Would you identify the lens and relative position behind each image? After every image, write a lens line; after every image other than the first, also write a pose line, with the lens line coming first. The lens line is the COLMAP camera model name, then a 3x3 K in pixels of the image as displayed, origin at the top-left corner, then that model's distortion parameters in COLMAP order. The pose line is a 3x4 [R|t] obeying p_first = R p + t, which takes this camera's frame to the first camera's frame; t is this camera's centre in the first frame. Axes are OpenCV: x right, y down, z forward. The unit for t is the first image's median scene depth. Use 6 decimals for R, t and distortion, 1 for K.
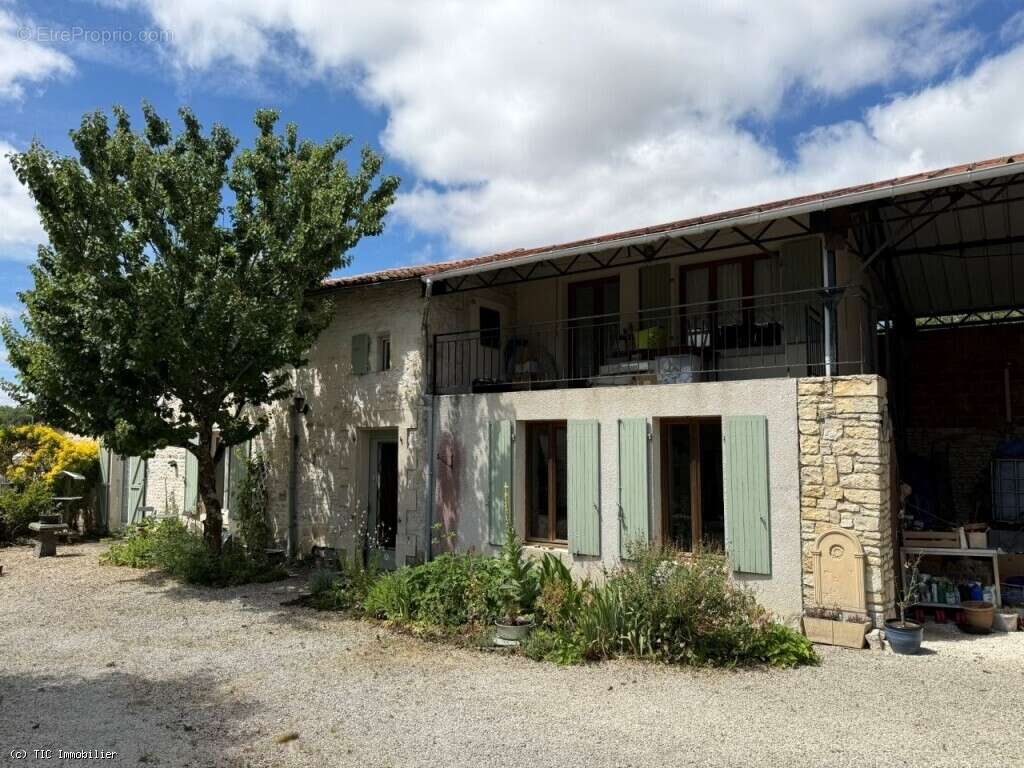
lens RADIAL K [[785.0, 0, 503.7], [0, 785.0, 379.0], [0, 0, 1]] dist [0.040773, -0.056638]
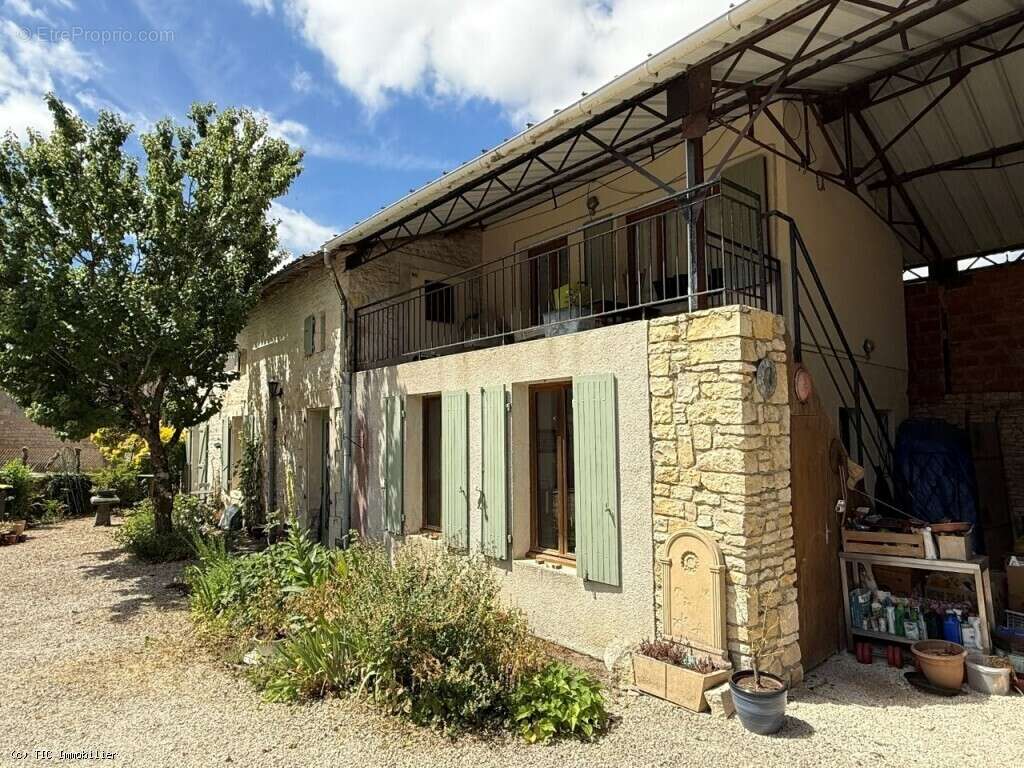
lens RADIAL K [[639.1, 0, 511.9], [0, 639.1, 380.8], [0, 0, 1]] dist [0.000177, 0.000058]
pose [[0.964501, -0.034281, -0.261843, 0.408899], [0.035502, 0.999370, -0.000067, 0.051284], [0.261680, -0.009231, 0.965110, 0.400325]]
